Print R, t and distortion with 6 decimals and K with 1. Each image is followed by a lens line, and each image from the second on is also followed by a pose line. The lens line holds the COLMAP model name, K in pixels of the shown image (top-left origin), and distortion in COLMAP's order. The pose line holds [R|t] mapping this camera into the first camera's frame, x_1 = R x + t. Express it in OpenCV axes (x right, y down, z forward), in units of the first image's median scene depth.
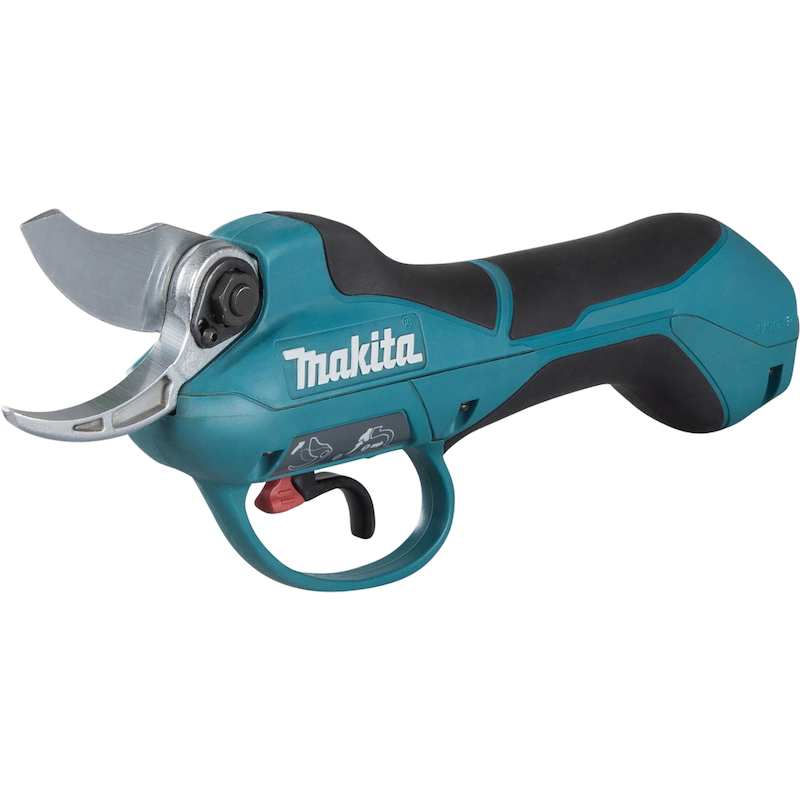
lens RADIAL K [[5487.5, 0, 400.0], [0, 5487.5, 400.0], [0, 0, 1]] dist [-0.330275, -33.997253]
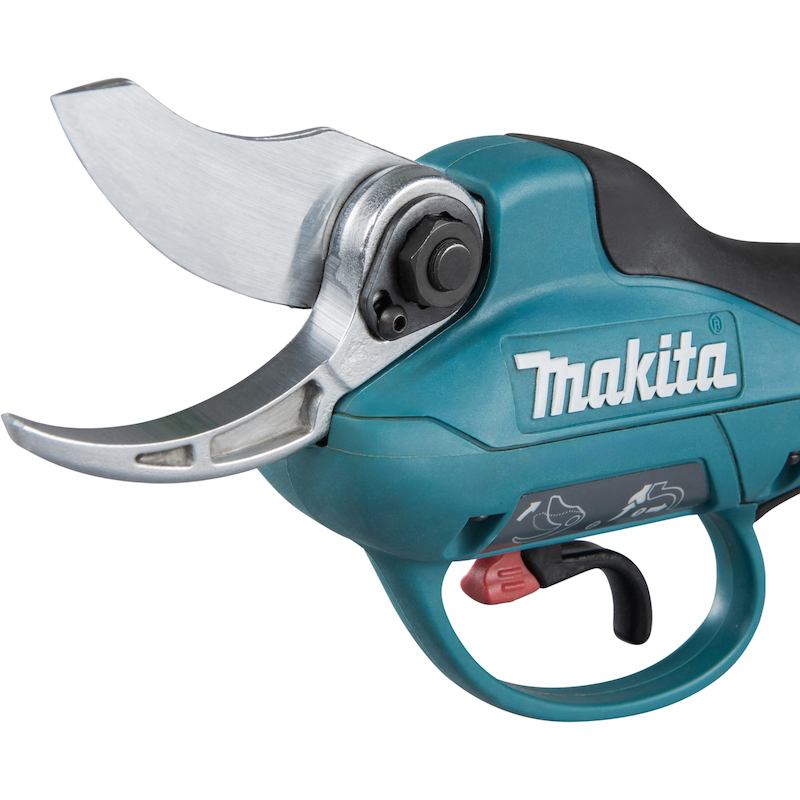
lens RADIAL K [[2735.9, 0, 400.0], [0, 2735.9, 400.0], [0, 0, 1]] dist [-0.025621, 2.153725]
pose [[0.992014, 0.074046, -0.102102, -0.002289], [-0.073236, 0.997246, 0.011664, -0.006385], [0.102684, -0.004093, 0.994706, 0.688455]]
